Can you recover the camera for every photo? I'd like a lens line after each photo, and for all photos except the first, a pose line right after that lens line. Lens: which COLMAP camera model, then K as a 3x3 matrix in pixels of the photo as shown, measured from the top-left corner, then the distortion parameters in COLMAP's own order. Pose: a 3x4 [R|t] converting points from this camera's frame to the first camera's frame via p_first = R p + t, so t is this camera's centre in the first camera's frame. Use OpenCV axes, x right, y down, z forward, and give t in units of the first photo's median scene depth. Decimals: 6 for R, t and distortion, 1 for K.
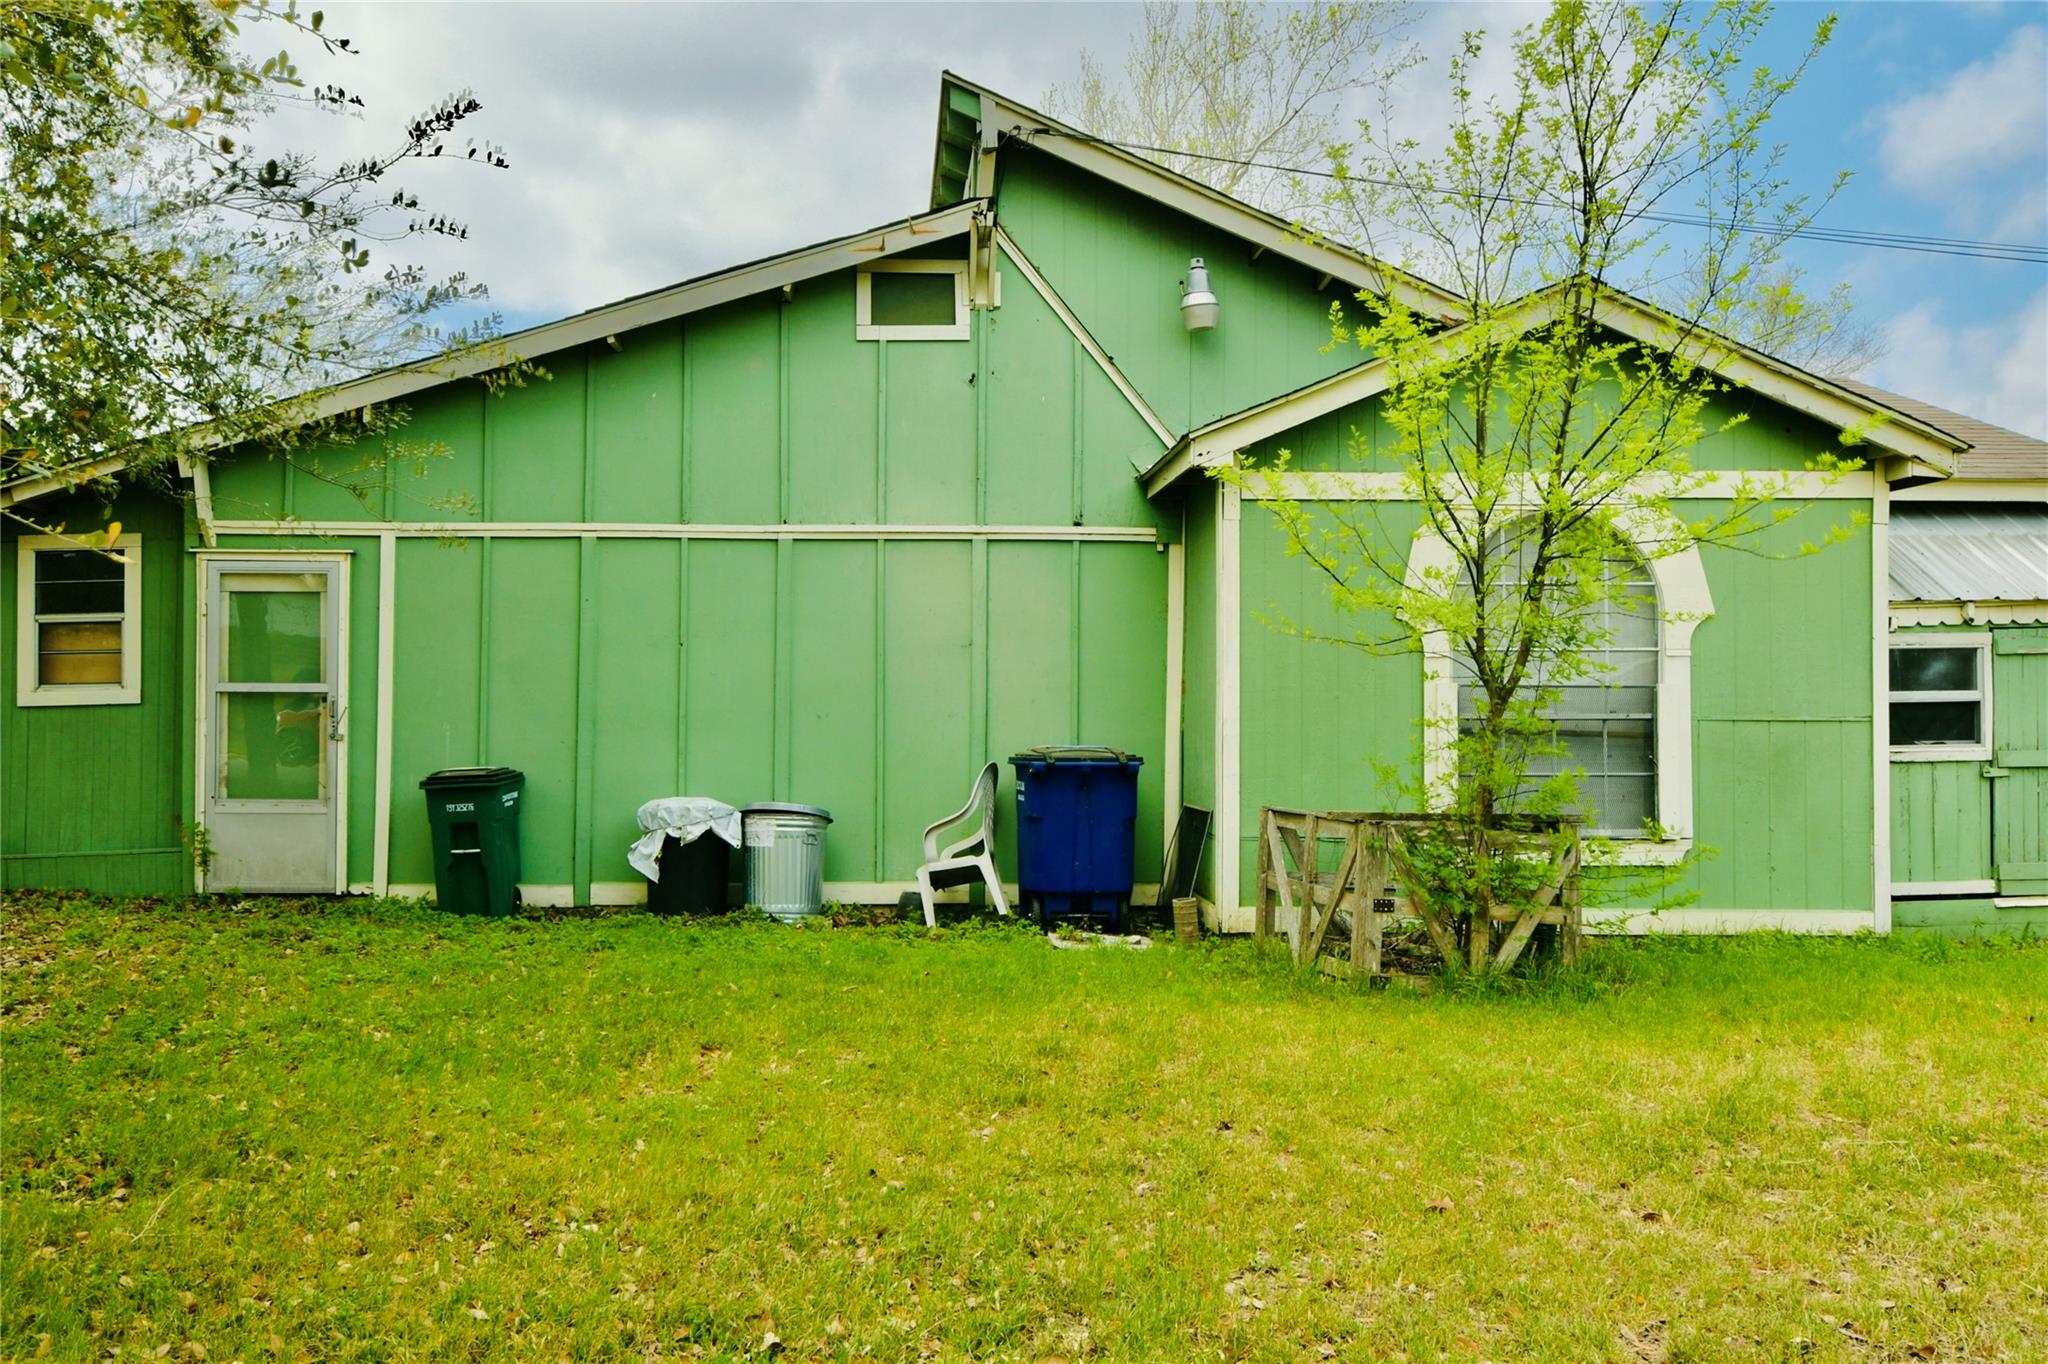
lens RADIAL K [[1541.0, 0, 1023.9], [0, 1541.0, 685.2], [0, 0, 1]] dist [-0.008459, -0.002480]
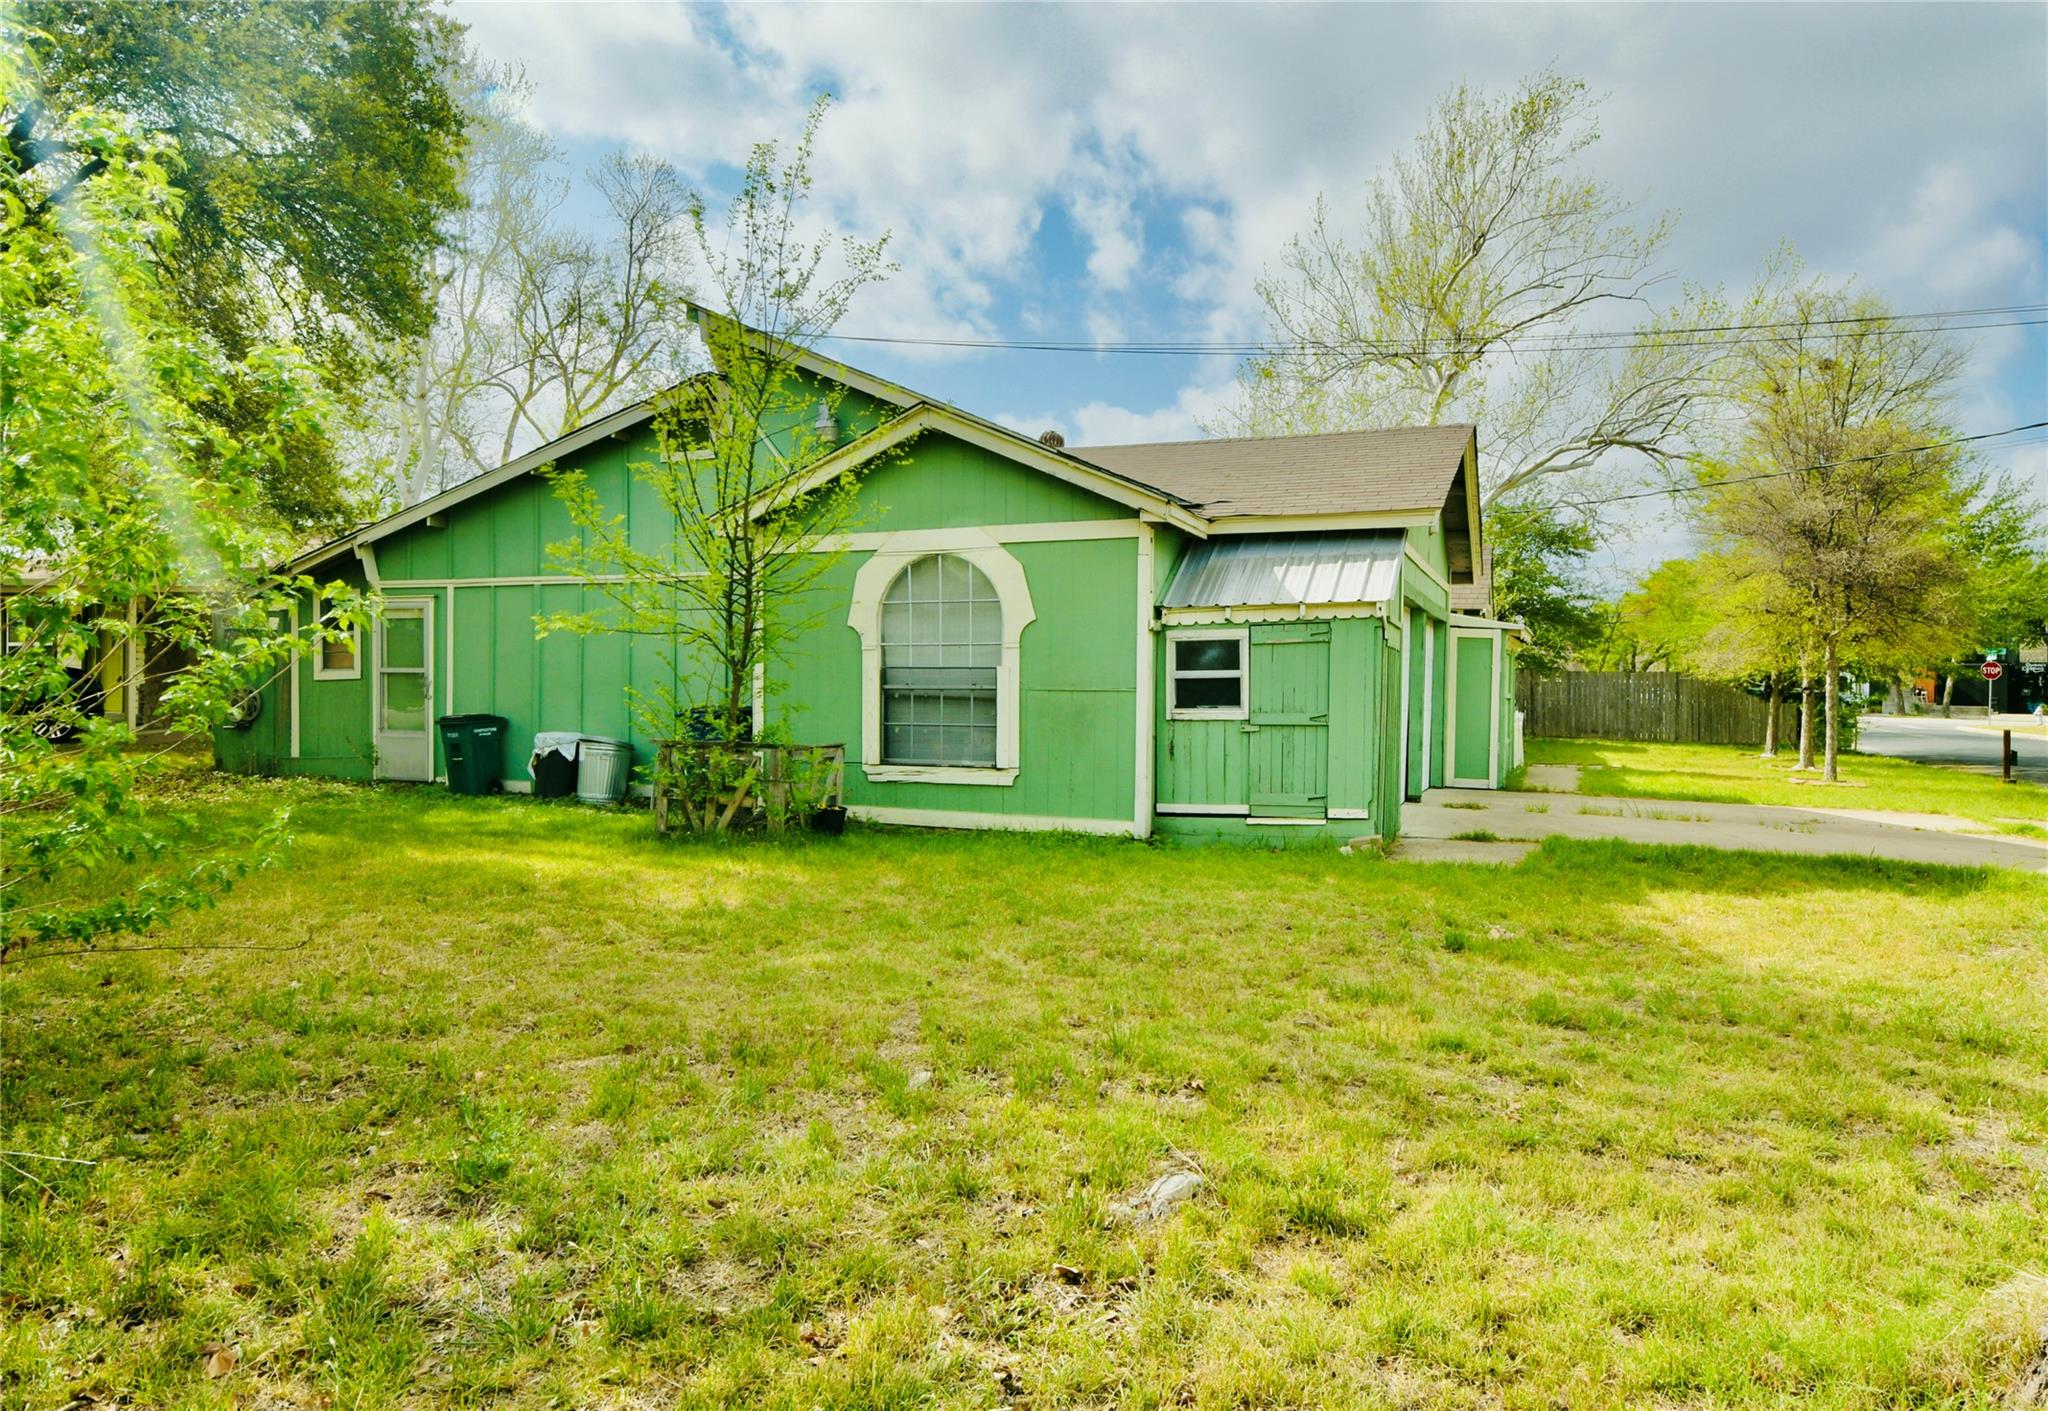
lens RADIAL K [[1119.0, 0, 1025.1], [0, 1119.0, 699.7], [0, 0, 1]] dist [0.002058, 0.000128]
pose [[0.942659, 0.008257, -0.333656, 0.777497], [-0.001793, 0.999805, 0.019676, 0.010729], [0.333754, -0.017950, 0.942489, -0.032098]]
